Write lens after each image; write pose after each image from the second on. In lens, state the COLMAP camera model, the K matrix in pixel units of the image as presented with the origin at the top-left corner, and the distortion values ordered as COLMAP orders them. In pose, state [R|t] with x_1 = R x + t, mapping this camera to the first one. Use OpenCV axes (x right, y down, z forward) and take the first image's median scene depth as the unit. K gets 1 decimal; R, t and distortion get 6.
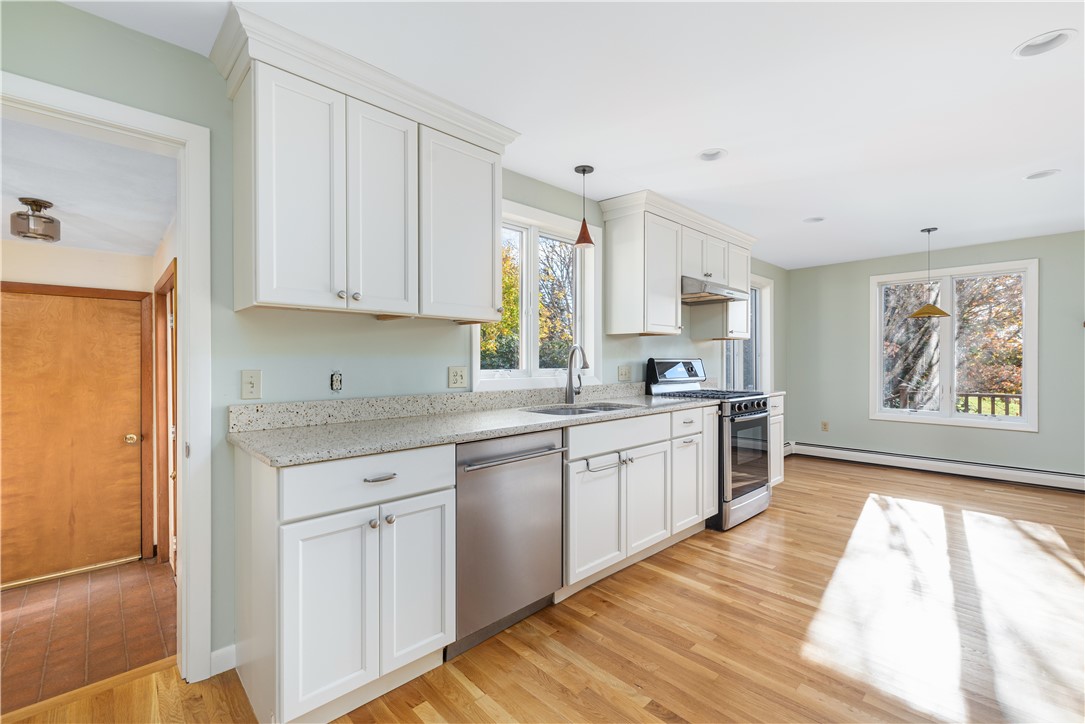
lens RADIAL K [[463.3, 0, 538.1], [0, 463.3, 359.1], [0, 0, 1]] dist [-0.000688, -0.000023]
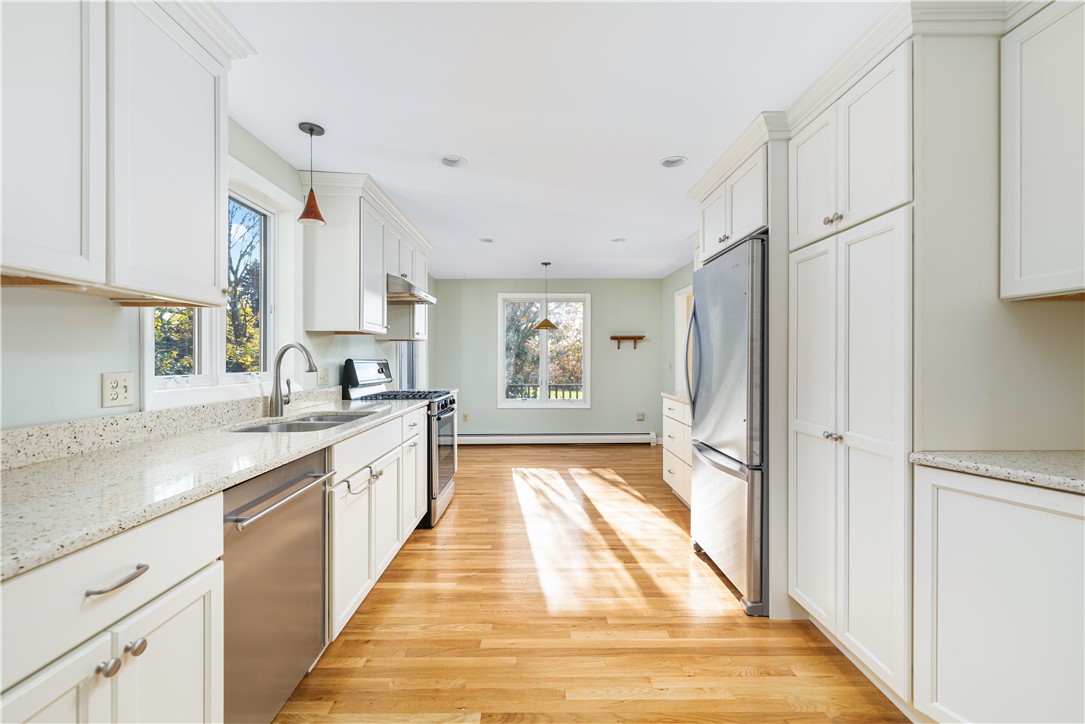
lens RADIAL K [[463.3, 0, 538.1], [0, 463.3, 359.1], [0, 0, 1]] dist [-0.000688, -0.000023]
pose [[0.684242, 0.001644, 0.729253, -0.201791], [-0.001127, 0.999999, -0.001196, -0.001495], [-0.729254, -0.000004, 0.684243, 0.134234]]
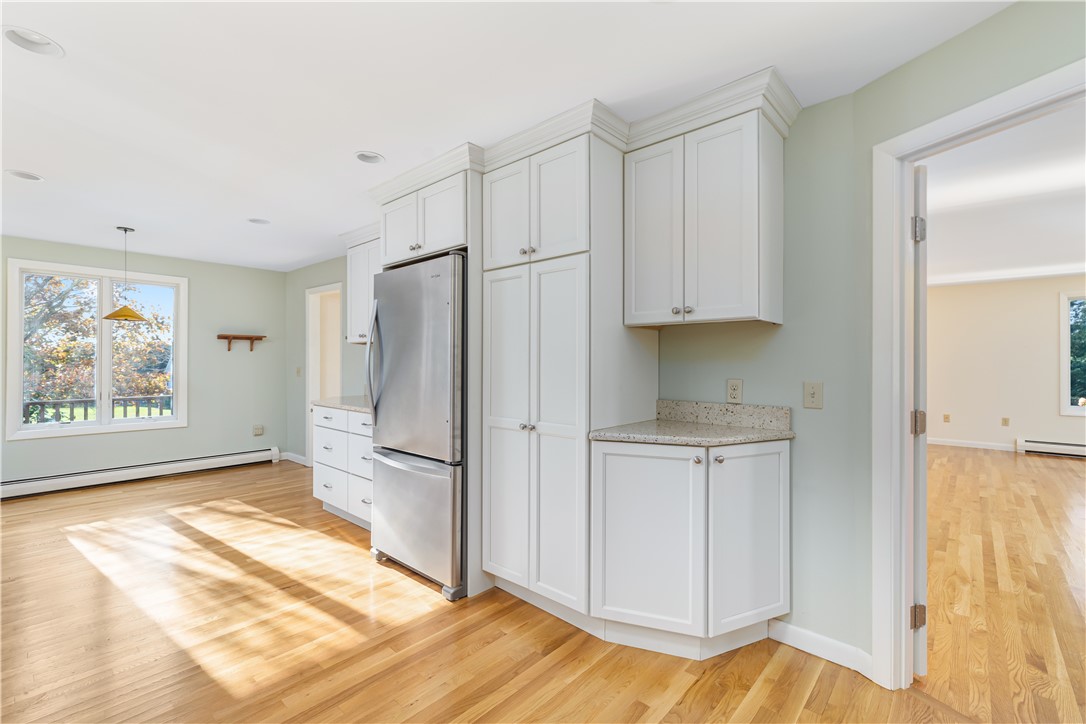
lens RADIAL K [[475.7, 0, 539.6], [0, 475.7, 360.4], [0, 0, 1]] dist [-0.000646, 0.000101]
pose [[-0.072401, 0.007133, 0.997350, -0.261417], [-0.001763, 0.999972, -0.007280, -0.003726], [-0.997374, -0.002286, -0.072387, 0.296974]]
